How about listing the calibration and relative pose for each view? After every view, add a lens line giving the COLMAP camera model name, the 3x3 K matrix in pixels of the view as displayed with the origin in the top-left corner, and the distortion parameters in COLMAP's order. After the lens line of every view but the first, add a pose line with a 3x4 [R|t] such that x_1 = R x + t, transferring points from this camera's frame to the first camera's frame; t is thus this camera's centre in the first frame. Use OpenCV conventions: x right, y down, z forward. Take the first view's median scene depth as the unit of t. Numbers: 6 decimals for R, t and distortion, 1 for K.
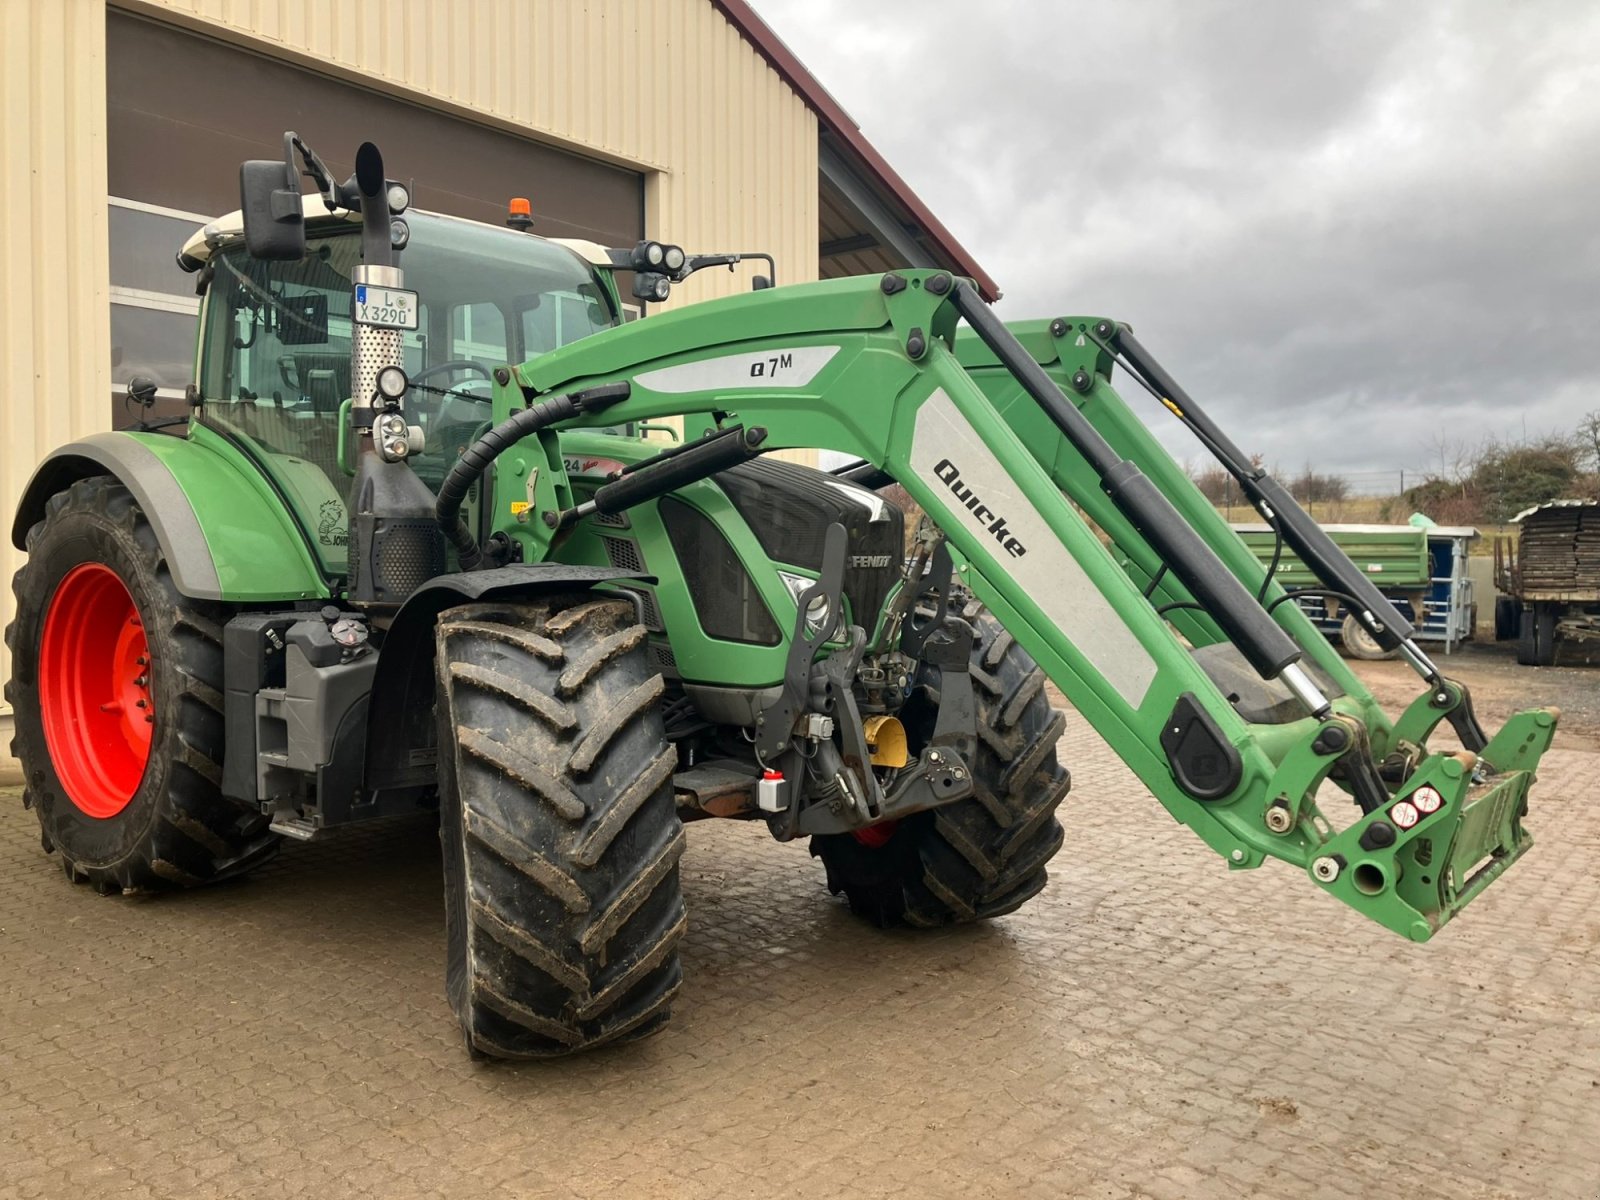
lens RADIAL K [[1319.3, 0, 793.0], [0, 1319.3, 573.9], [0, 0, 1]] dist [0.006527, 0.000920]
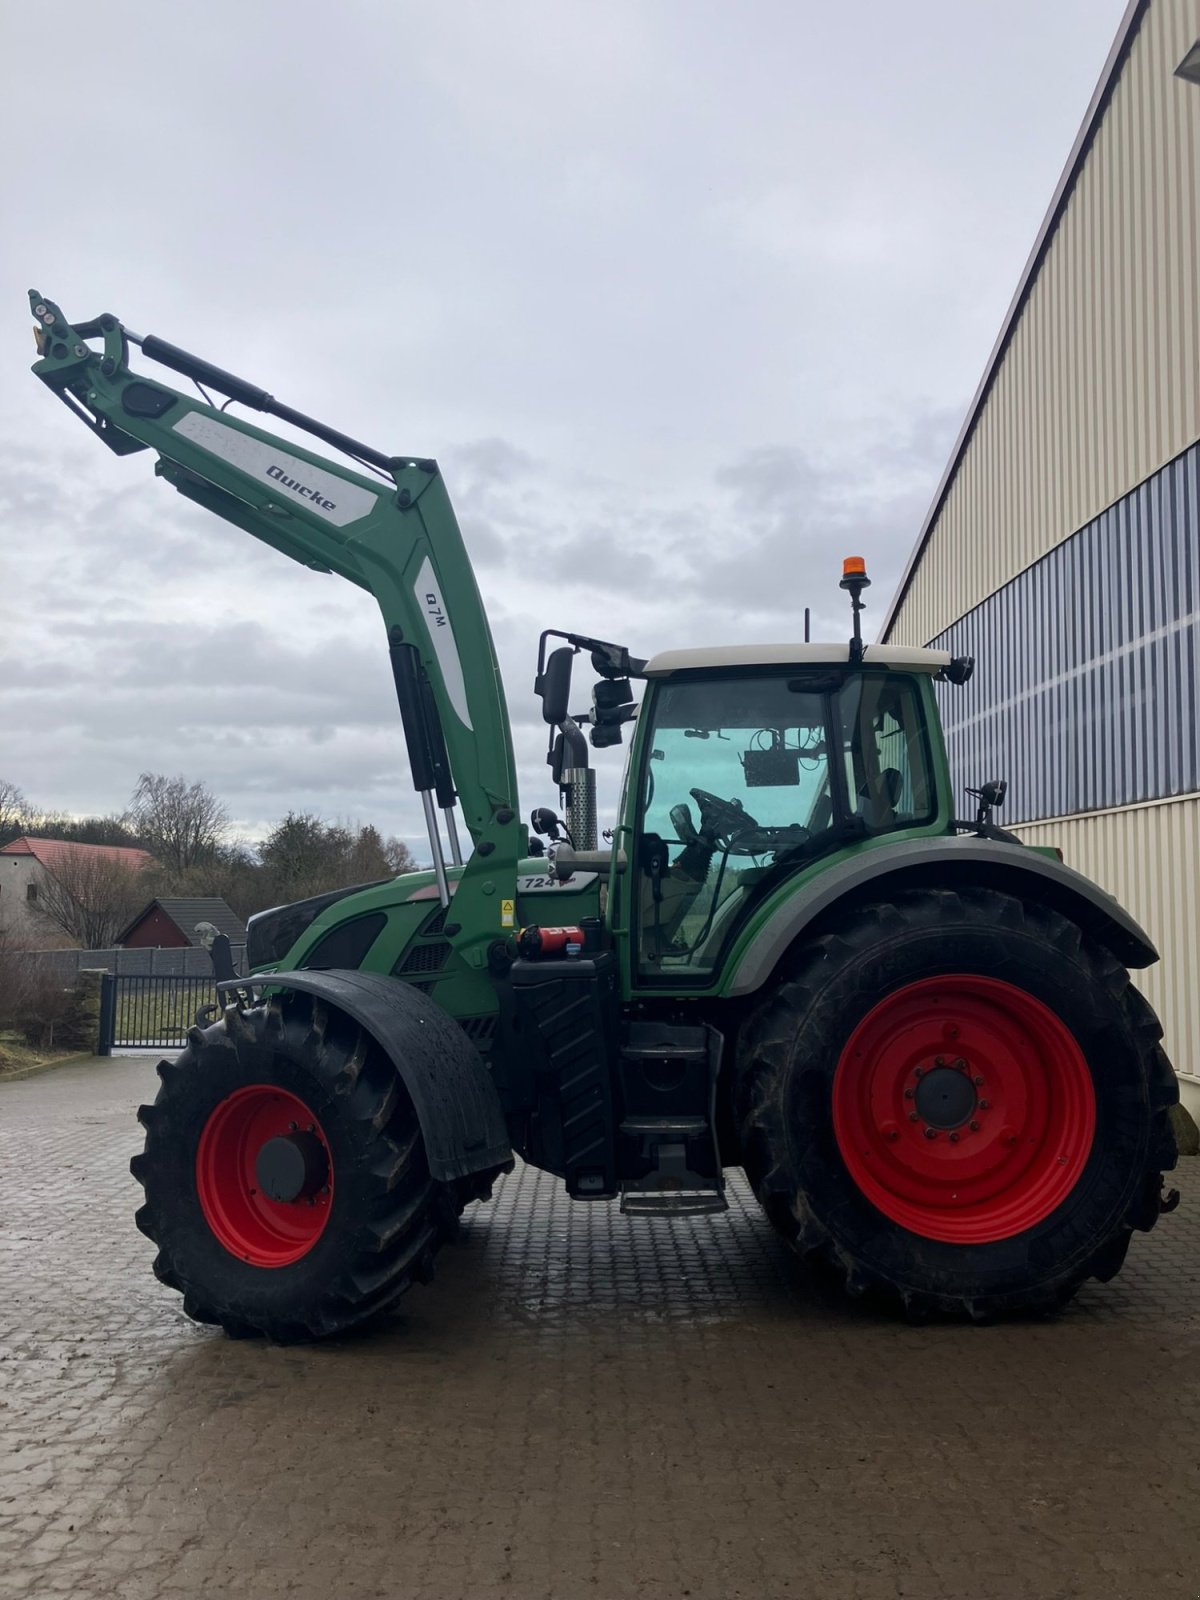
lens RADIAL K [[1303.0, 0, 607.6], [0, 1303.0, 782.4], [0, 0, 1]] dist [0.053513, -0.068380]
pose [[-0.763811, -0.063556, -0.642304, 0.678903], [-0.015335, 0.996646, -0.080383, -0.089910], [0.645258, -0.051548, -0.762224, 2.266298]]
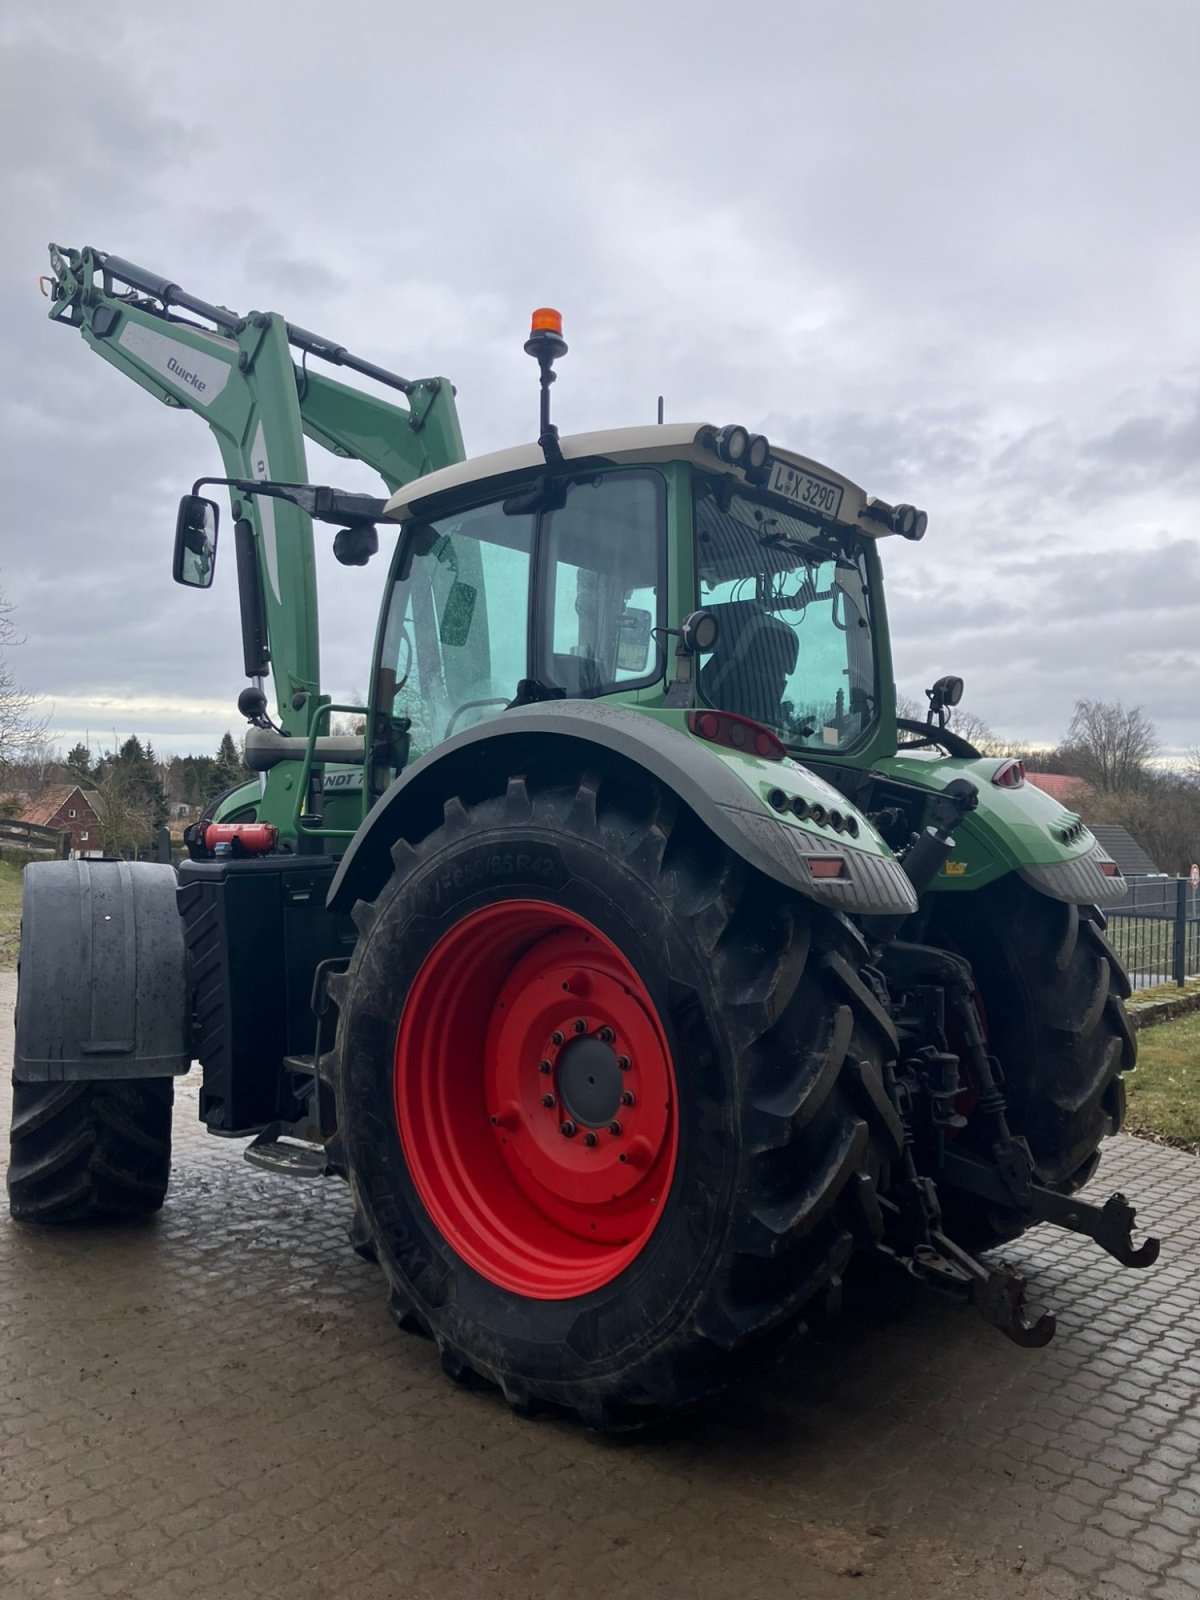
lens RADIAL K [[1275.5, 0, 600.8], [0, 1275.5, 779.6], [0, 0, 1]] dist [0.032672, -0.004431]
pose [[-0.999657, -0.026176, -0.001069, -0.341749], [-0.026162, 0.999592, -0.011472, -0.083190], [0.001368, -0.011441, -0.999934, 2.338862]]
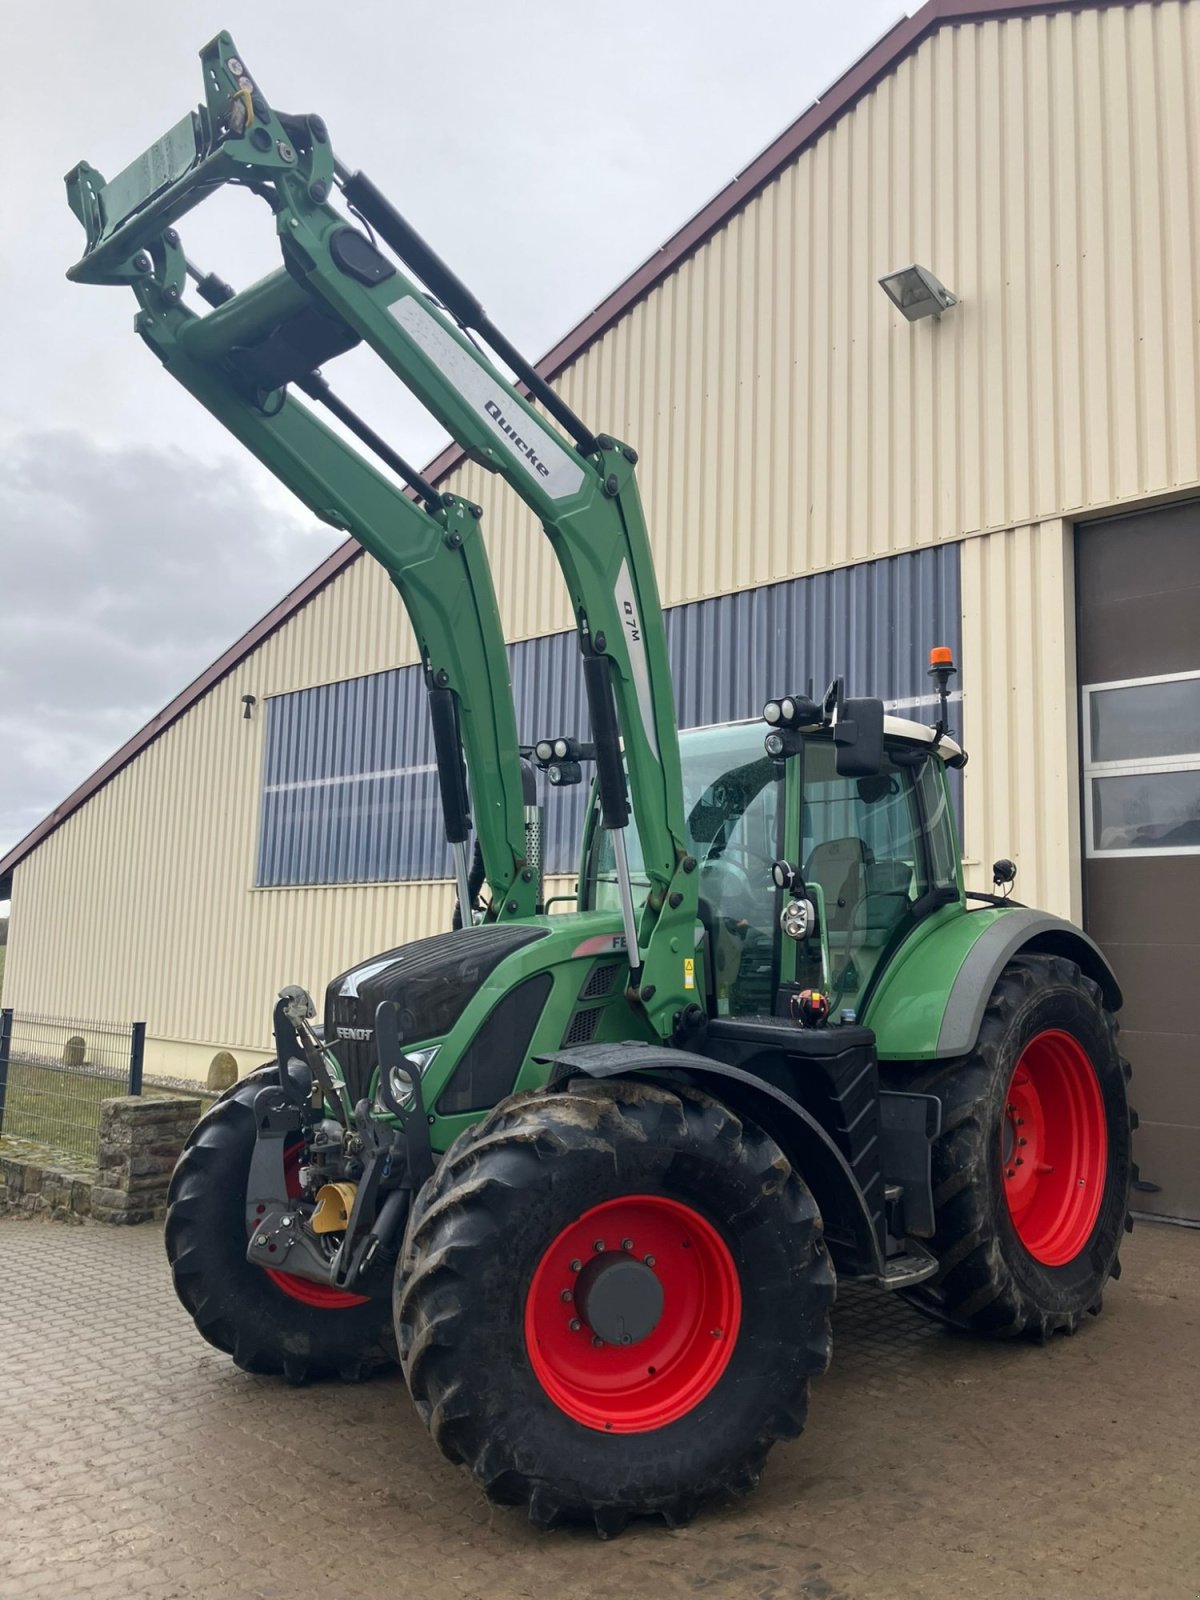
lens RADIAL K [[1303.0, 0, 607.6], [0, 1303.0, 782.4], [0, 0, 1]] dist [0.053513, -0.068380]
pose [[-0.092123, -0.136099, -0.986403, 1.083497], [-0.033836, 0.990471, -0.133500, -0.074424], [0.995173, 0.021078, -0.095850, 1.249393]]
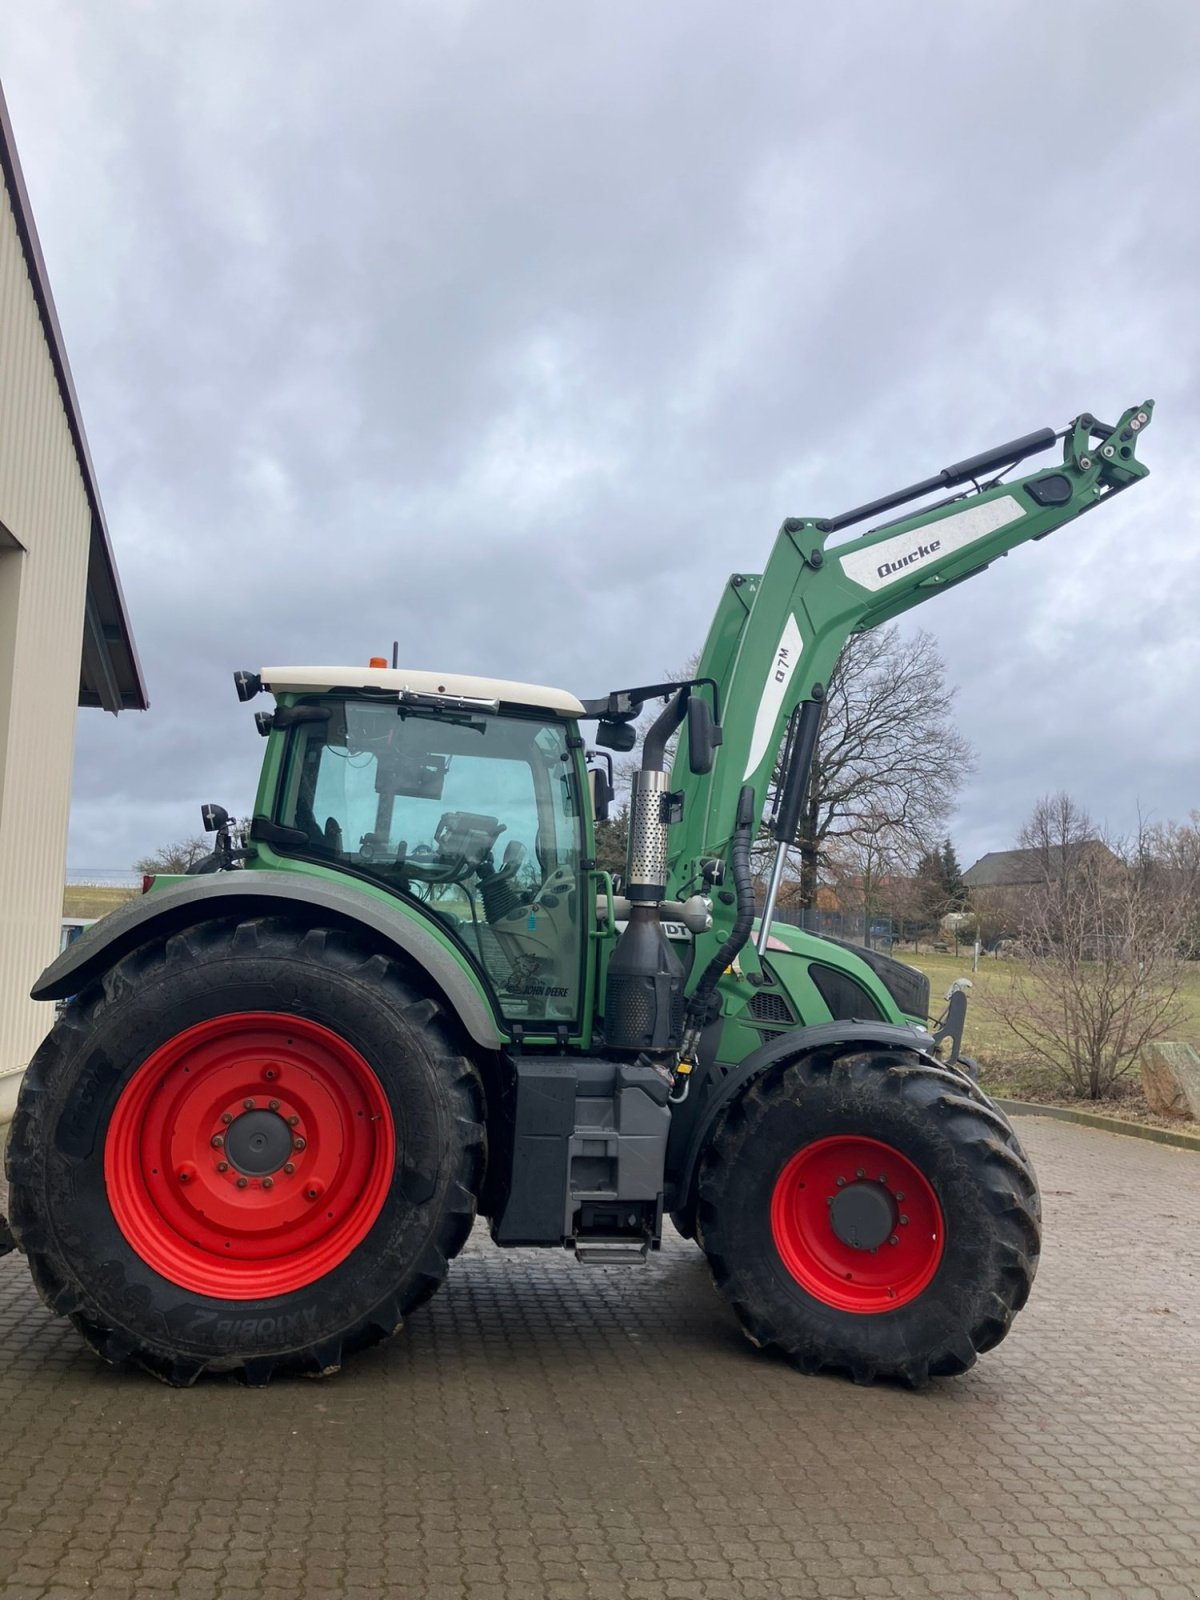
lens RADIAL K [[1307.7, 0, 633.4], [0, 1307.7, 774.5], [0, 0, 1]] dist [0.040694, -0.092183]
pose [[0.656253, 0.122156, 0.744587, -1.263234], [-0.017254, 0.988979, -0.147045, -0.049743], [-0.754343, 0.083652, 0.651129, 0.225753]]
